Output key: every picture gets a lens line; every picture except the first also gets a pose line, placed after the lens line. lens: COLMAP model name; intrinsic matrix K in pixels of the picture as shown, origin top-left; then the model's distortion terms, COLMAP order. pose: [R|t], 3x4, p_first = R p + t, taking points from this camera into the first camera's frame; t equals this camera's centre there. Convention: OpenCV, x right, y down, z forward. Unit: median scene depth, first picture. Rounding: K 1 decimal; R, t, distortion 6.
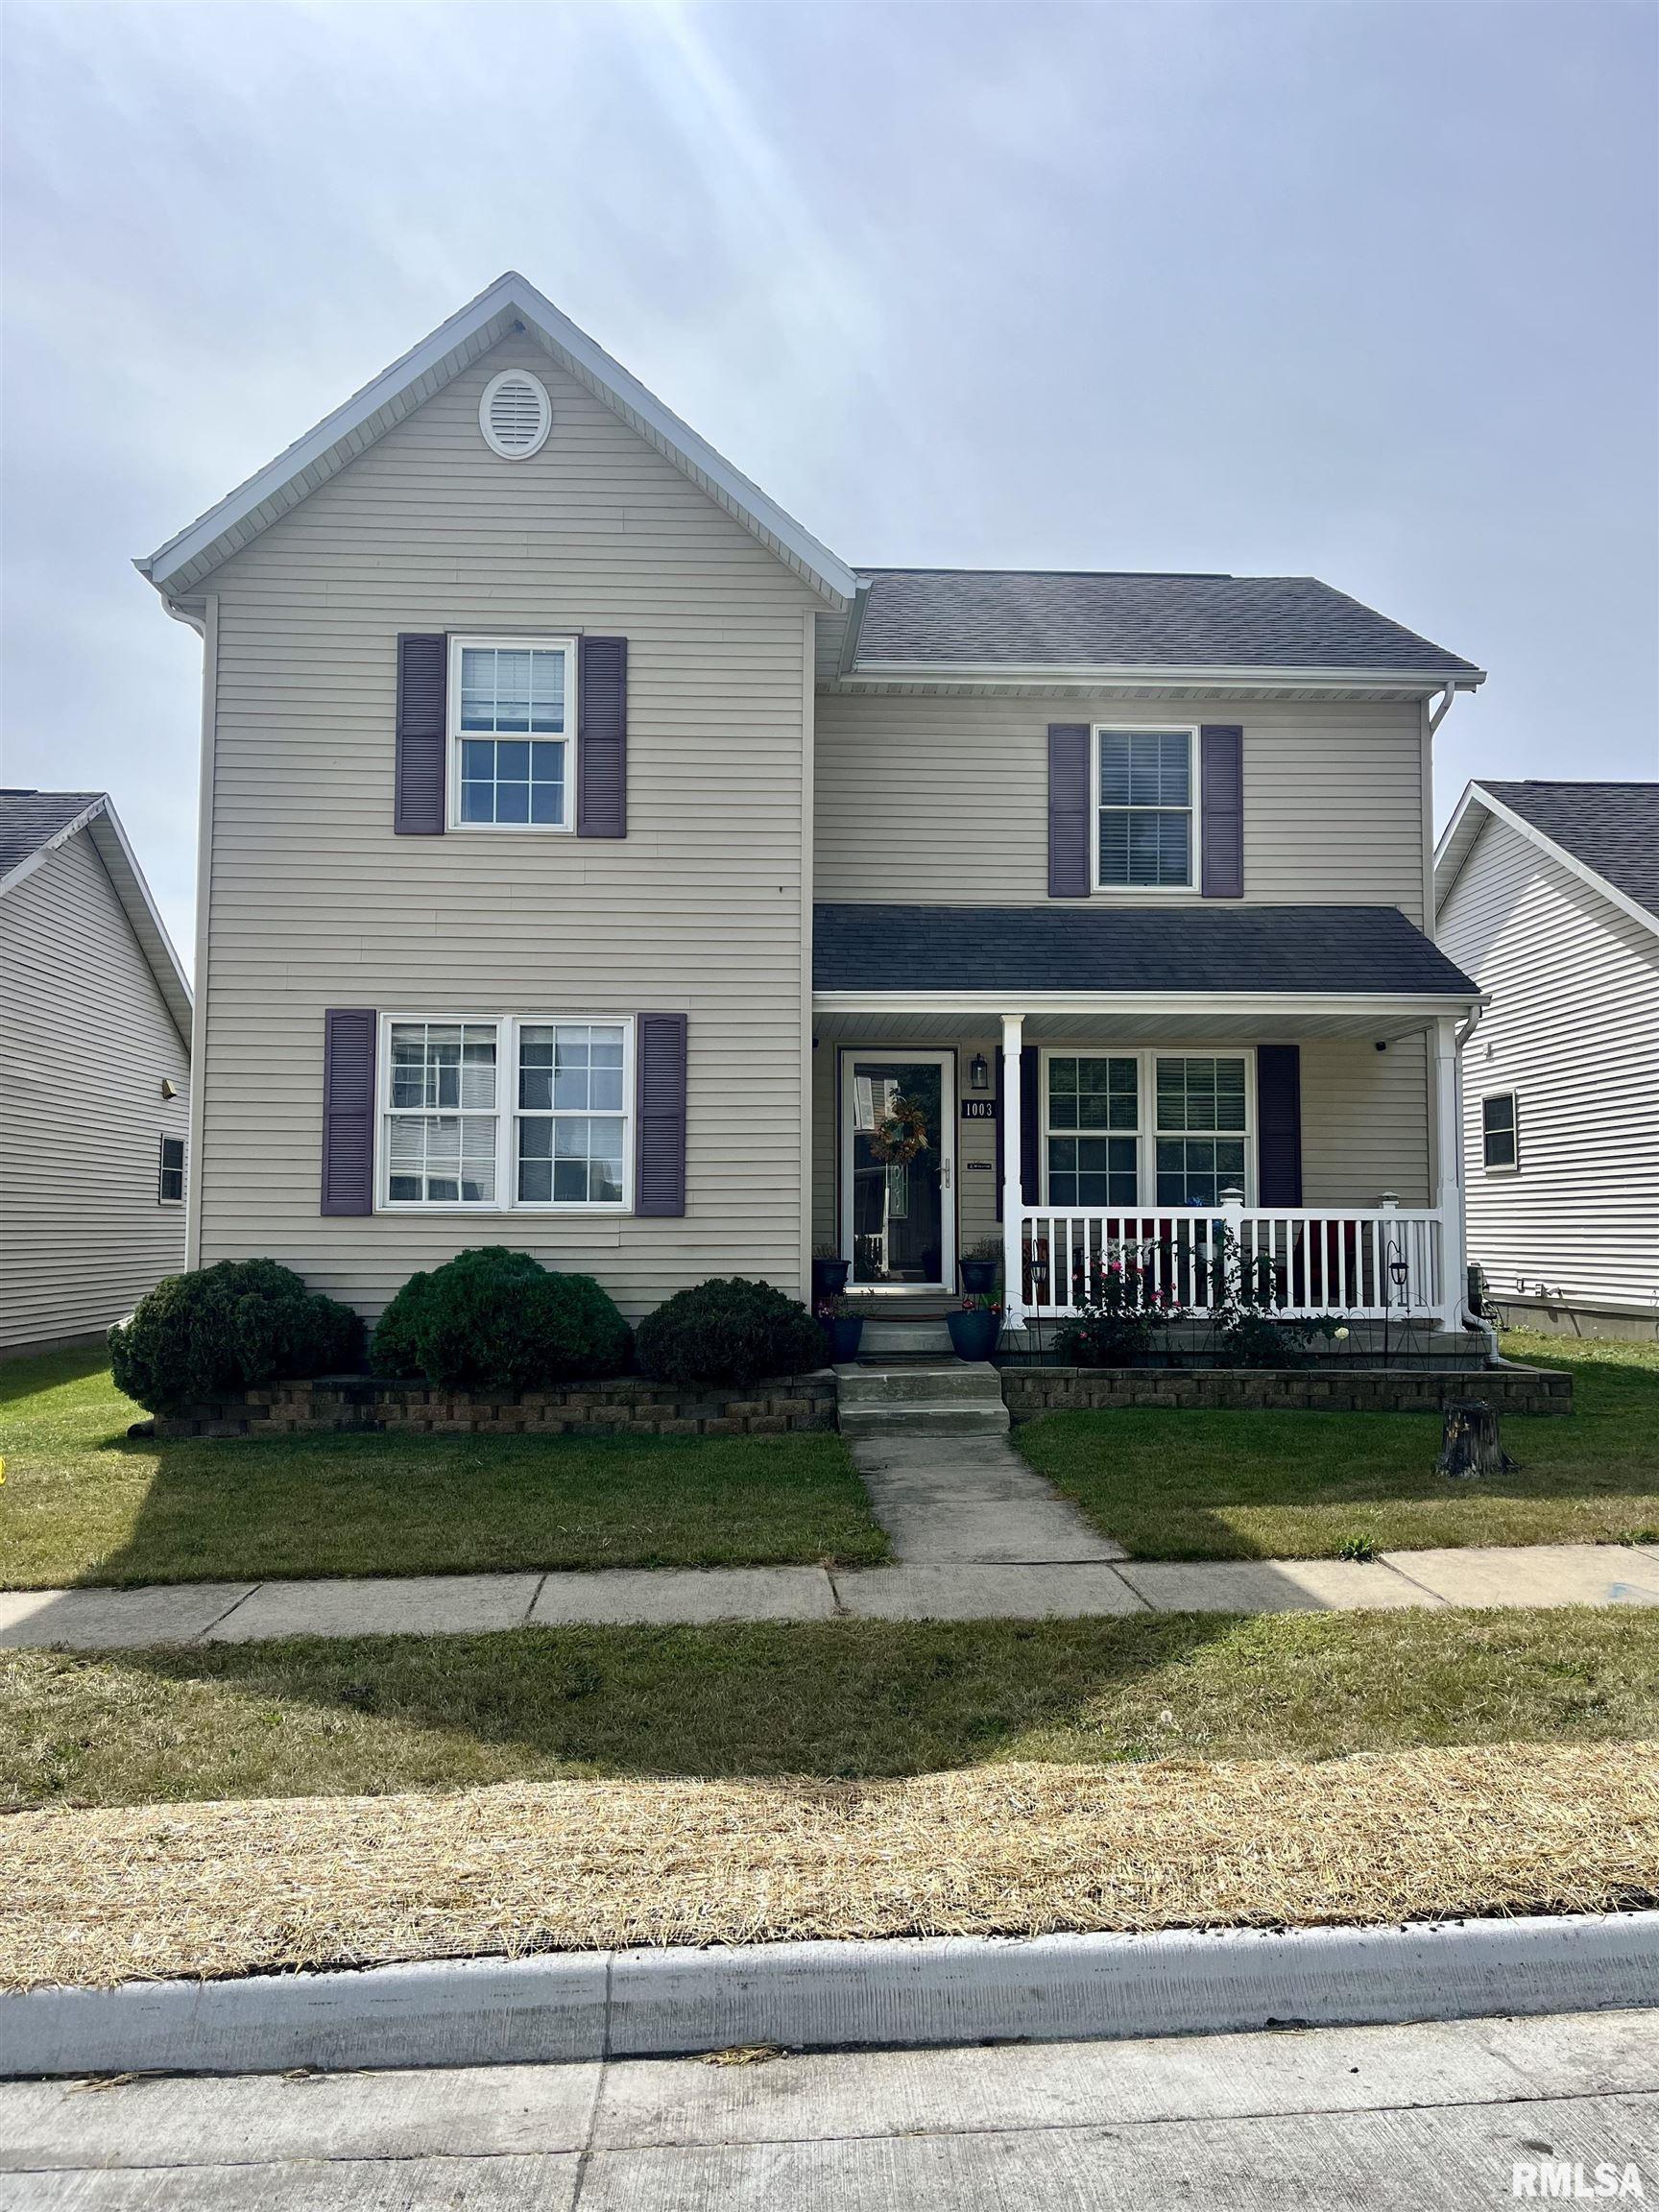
lens RADIAL K [[1679.7, 0, 820.8], [0, 1679.7, 1107.4], [0, 0, 1]] dist [0.053176, -0.018251]
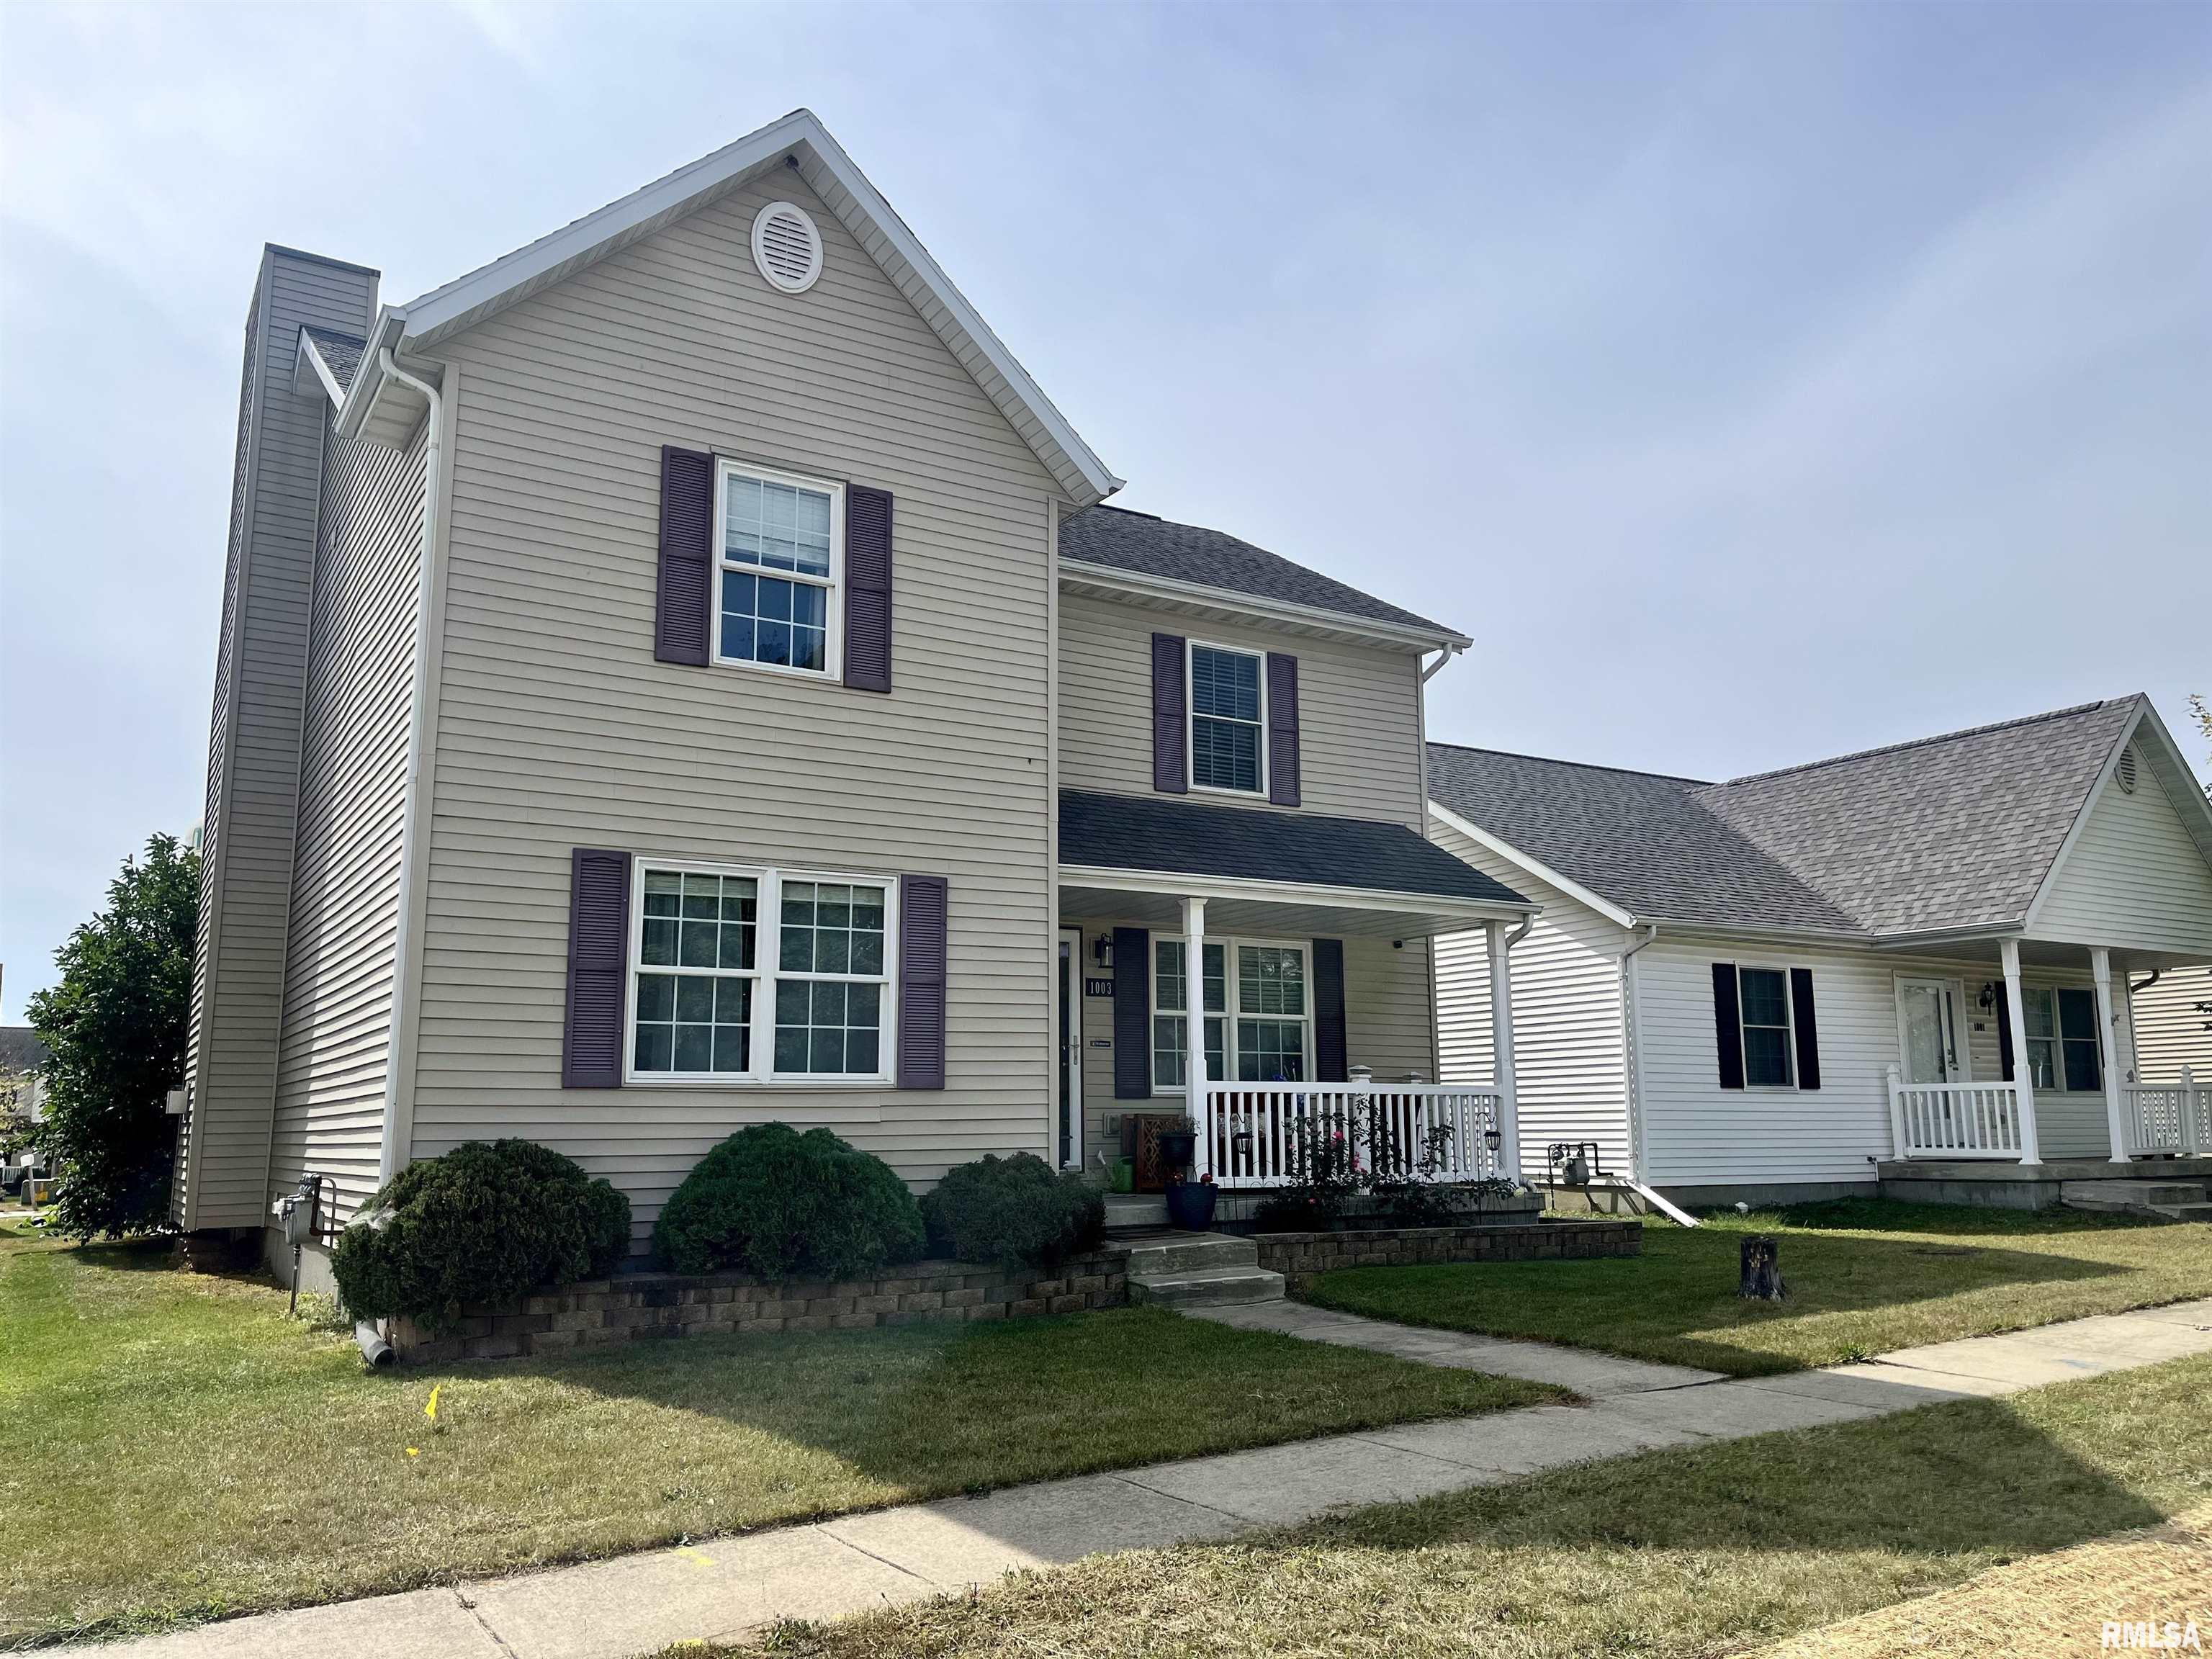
lens RADIAL K [[1679.7, 0, 1092.7], [0, 1679.7, 833.8], [0, 0, 1]] dist [0.053176, -0.018251]
pose [[0.872017, 0.075587, 0.483605, -0.476571], [-0.026240, 0.993803, -0.108016, 0.021222], [-0.488772, 0.081502, 0.868596, 0.111059]]
